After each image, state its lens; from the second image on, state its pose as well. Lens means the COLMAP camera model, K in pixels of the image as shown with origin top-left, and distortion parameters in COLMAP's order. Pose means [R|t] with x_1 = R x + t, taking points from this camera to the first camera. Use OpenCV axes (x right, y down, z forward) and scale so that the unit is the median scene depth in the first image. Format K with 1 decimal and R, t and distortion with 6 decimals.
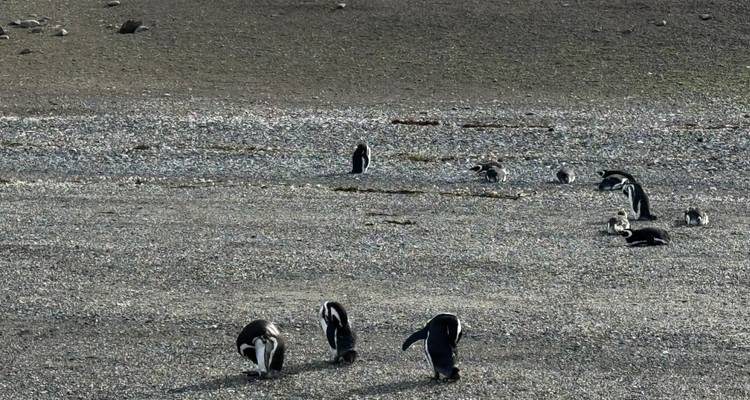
lens RADIAL K [[2072.0, 0, 375.0], [0, 2072.0, 200.0], [0, 0, 1]] dist [0.137561, 0.032333]
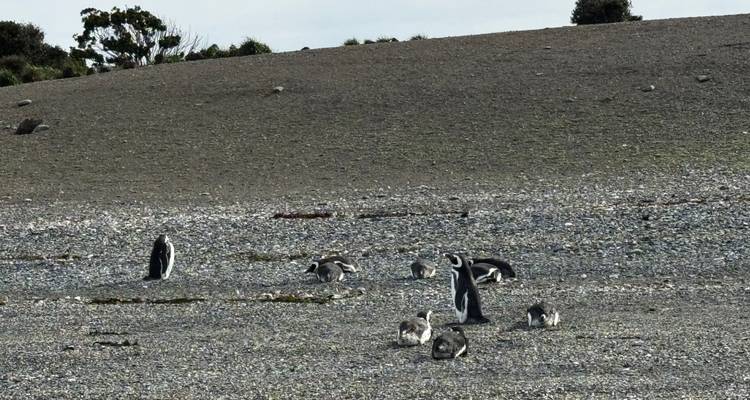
lens RADIAL K [[2191.1, 0, 375.0], [0, 2191.1, 200.0], [0, 0, 1]] dist [0.066768, 0.500574]
pose [[0.998201, -0.048401, -0.035392, 0.065479], [0.046344, 0.997310, -0.056787, 0.004560], [0.038045, 0.055044, 0.997759, 0.142947]]
